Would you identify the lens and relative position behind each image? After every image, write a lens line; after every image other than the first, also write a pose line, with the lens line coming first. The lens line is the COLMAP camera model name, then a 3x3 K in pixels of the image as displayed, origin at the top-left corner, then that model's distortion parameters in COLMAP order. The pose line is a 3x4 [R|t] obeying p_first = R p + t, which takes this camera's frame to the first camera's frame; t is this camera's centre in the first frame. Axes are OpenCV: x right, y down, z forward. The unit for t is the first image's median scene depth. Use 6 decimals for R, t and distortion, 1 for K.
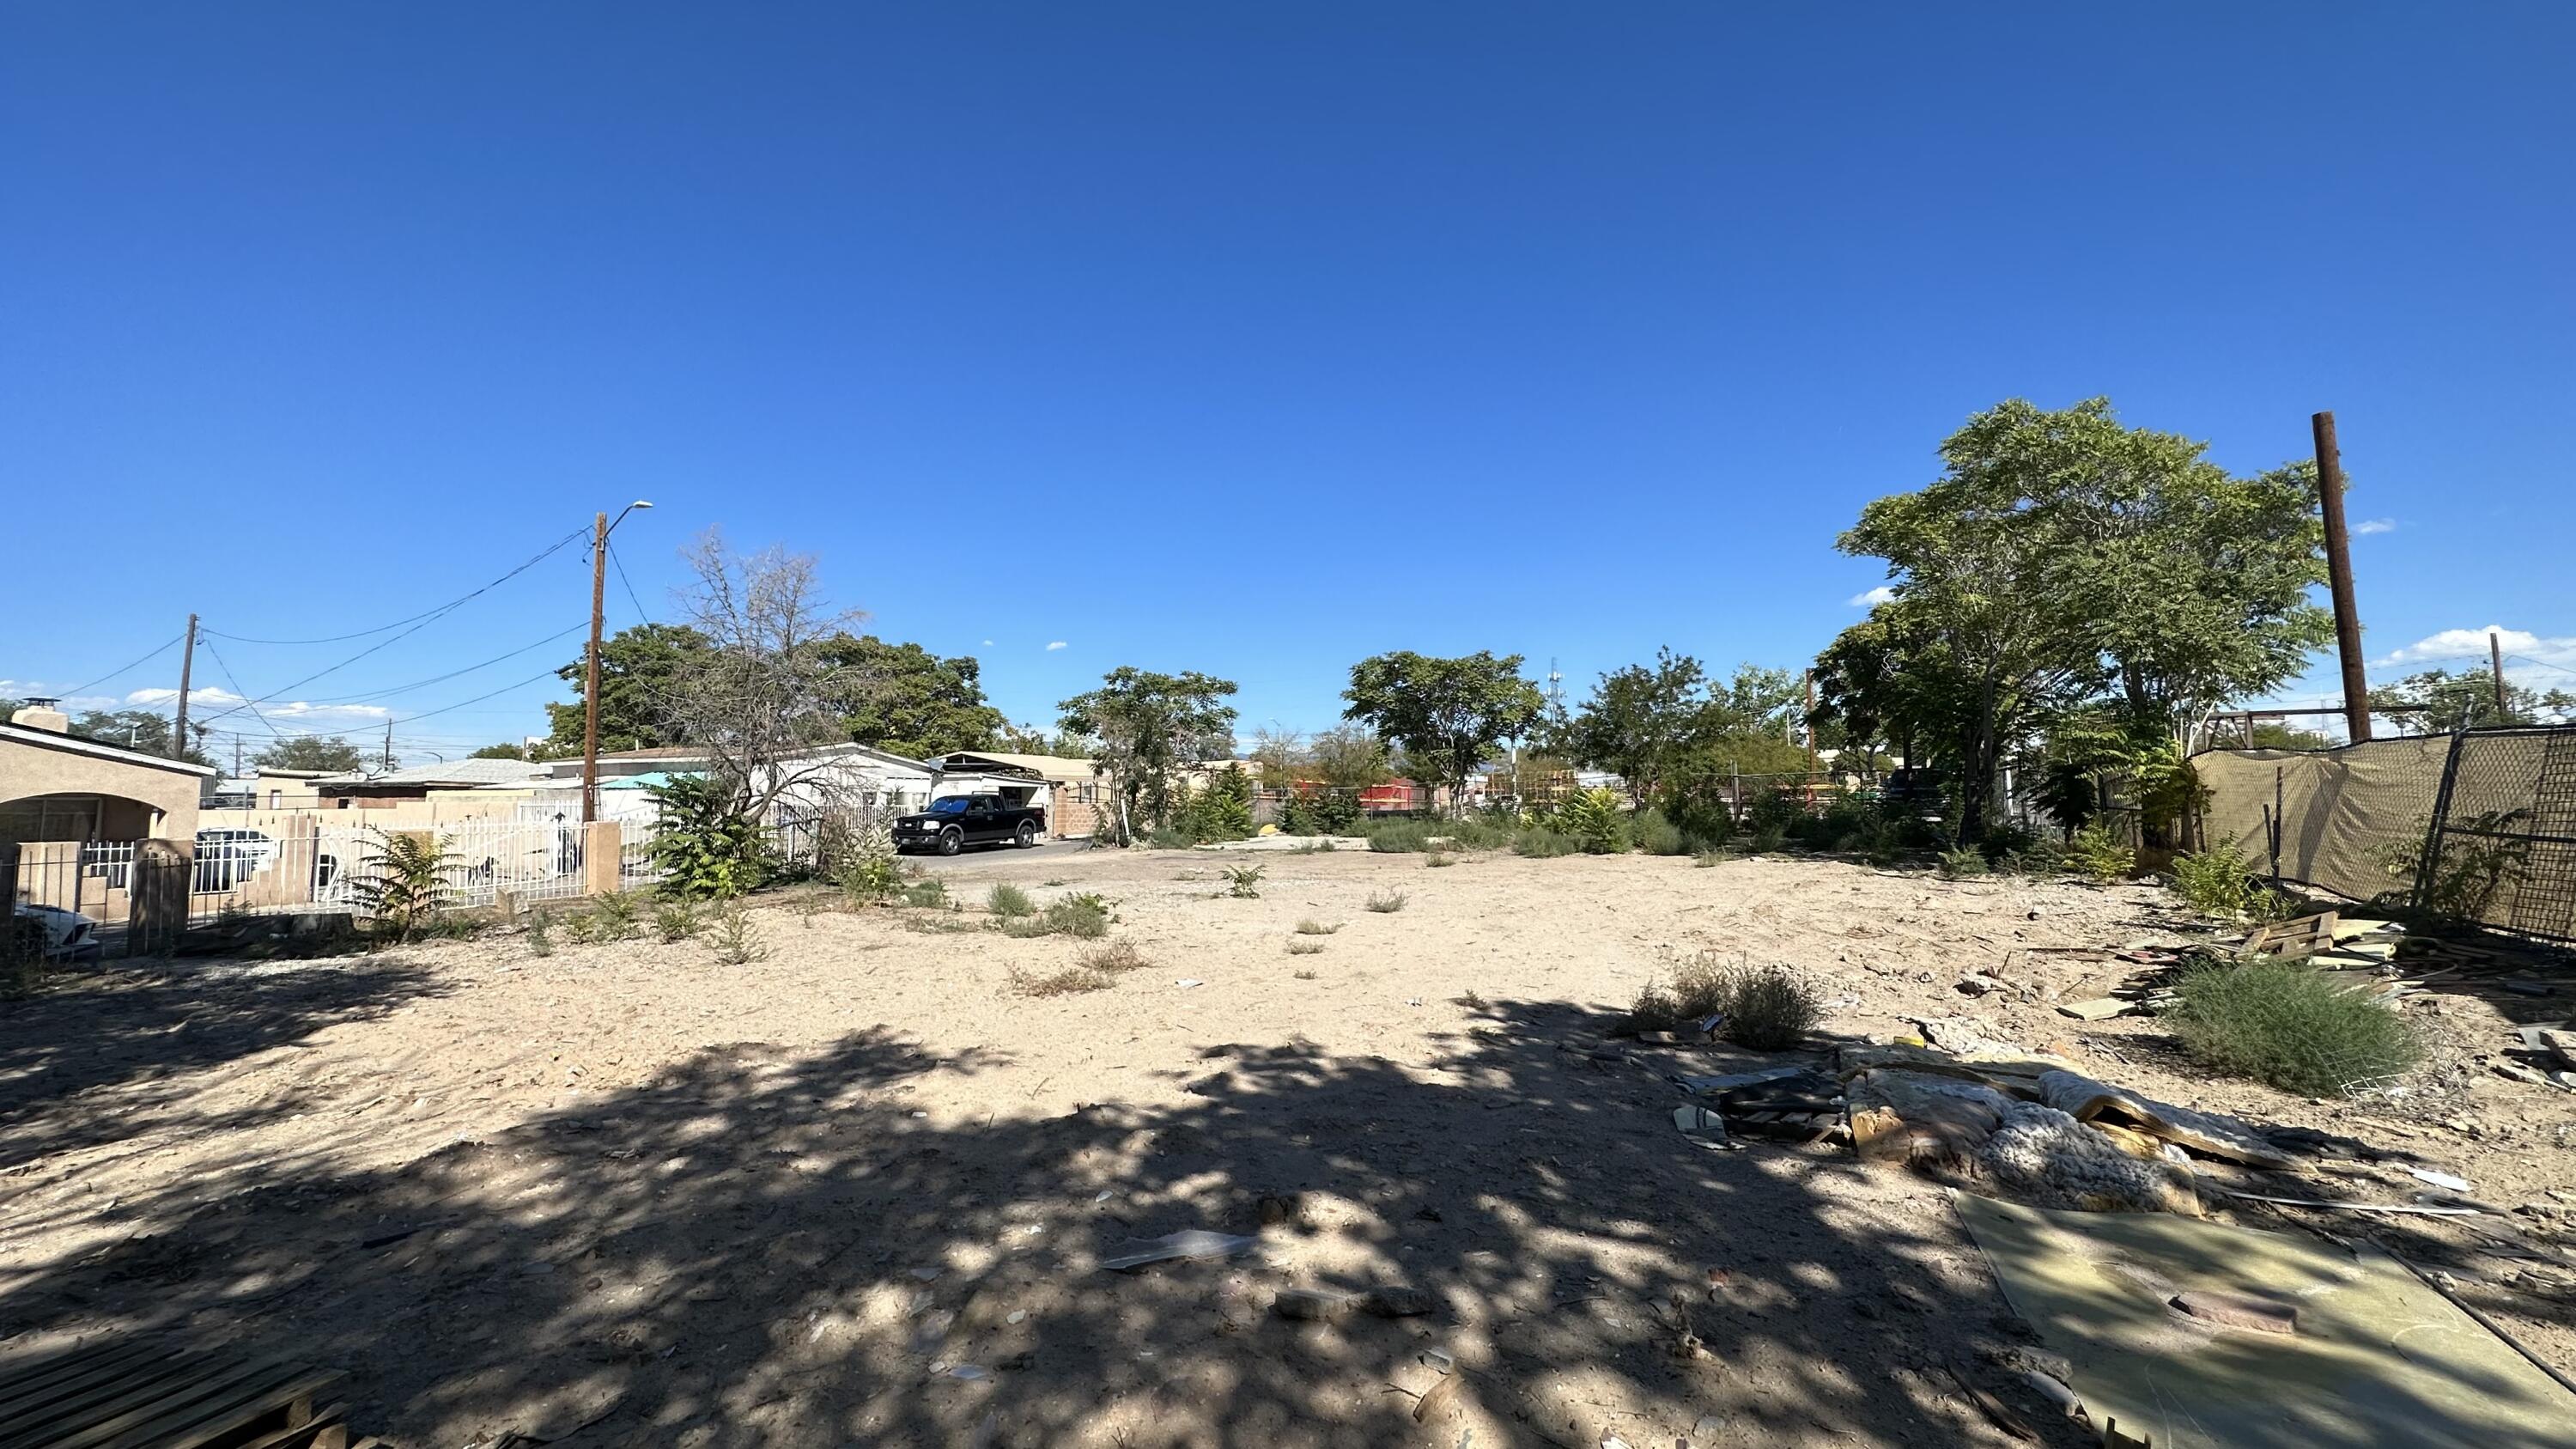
lens RADIAL K [[944.2, 0, 1255.3], [0, 944.2, 737.1], [0, 0, 1]] dist [0.000904, 0.000128]
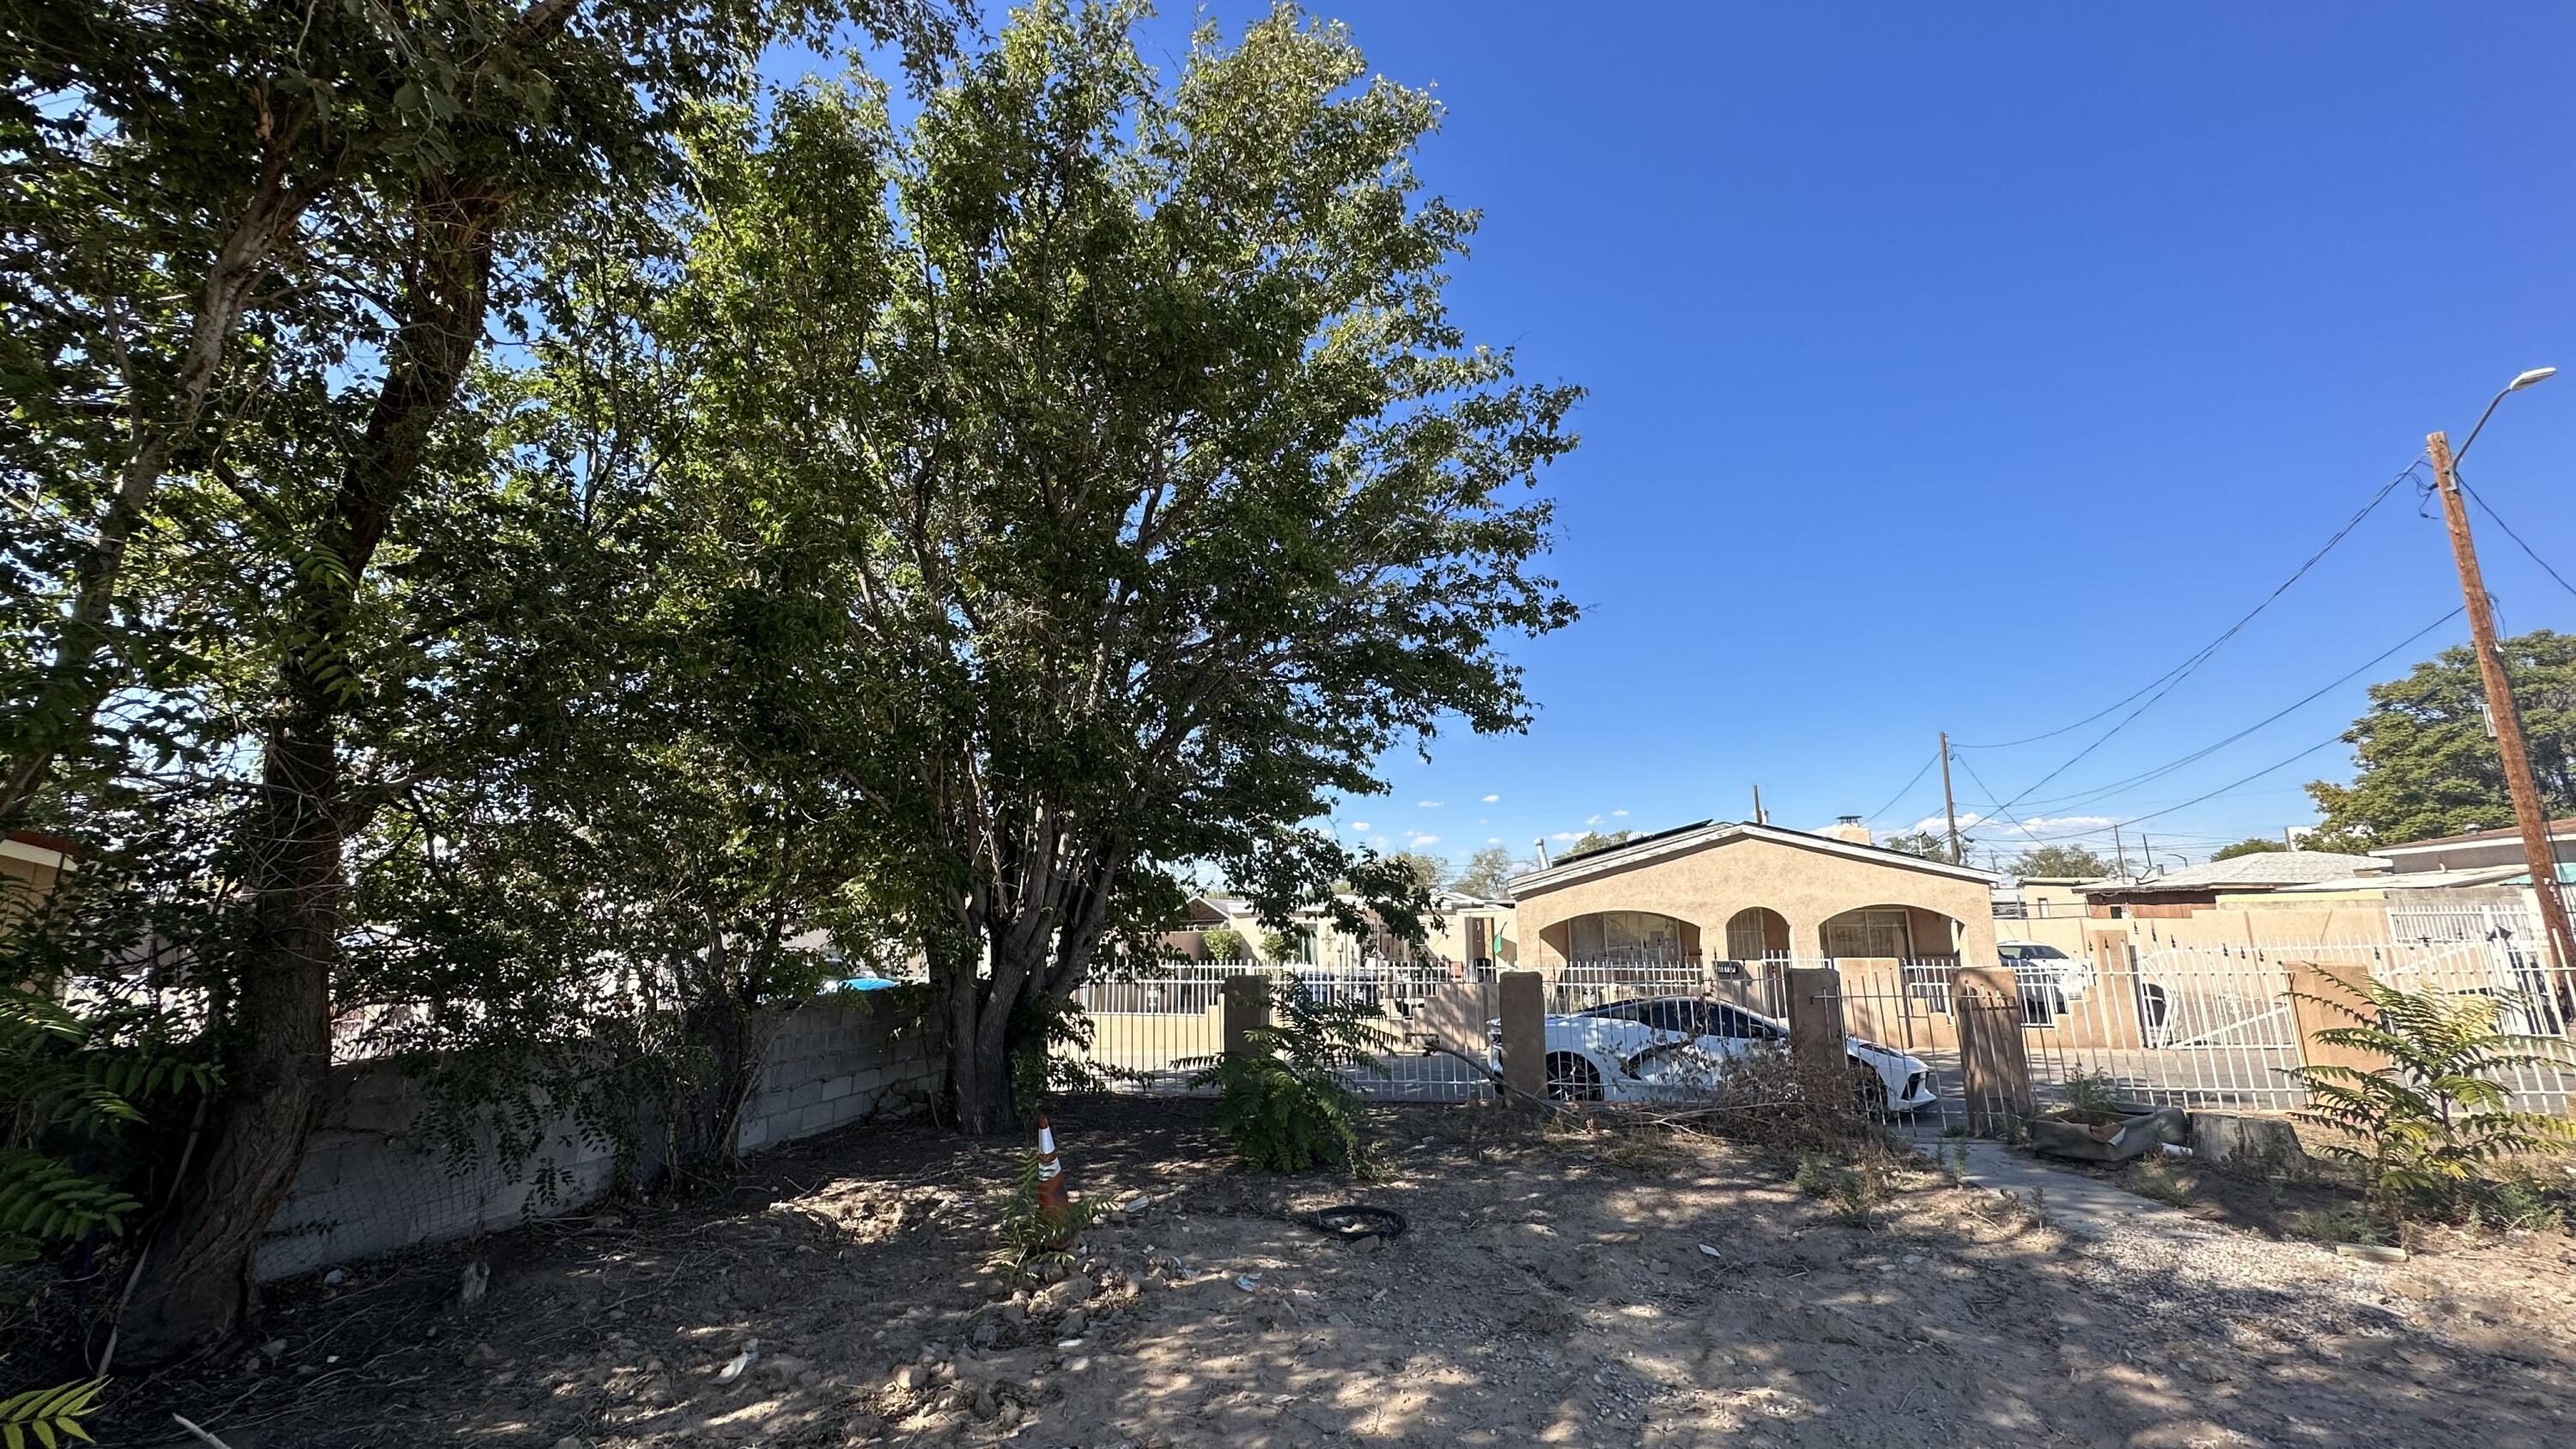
lens RADIAL K [[944.2, 0, 1255.3], [0, 944.2, 737.1], [0, 0, 1]] dist [0.000904, 0.000128]
pose [[0.087139, -0.187722, -0.978349, -0.195538], [0.078805, 0.980306, -0.181079, 0.008471], [0.993074, -0.061320, 0.100216, 0.164122]]
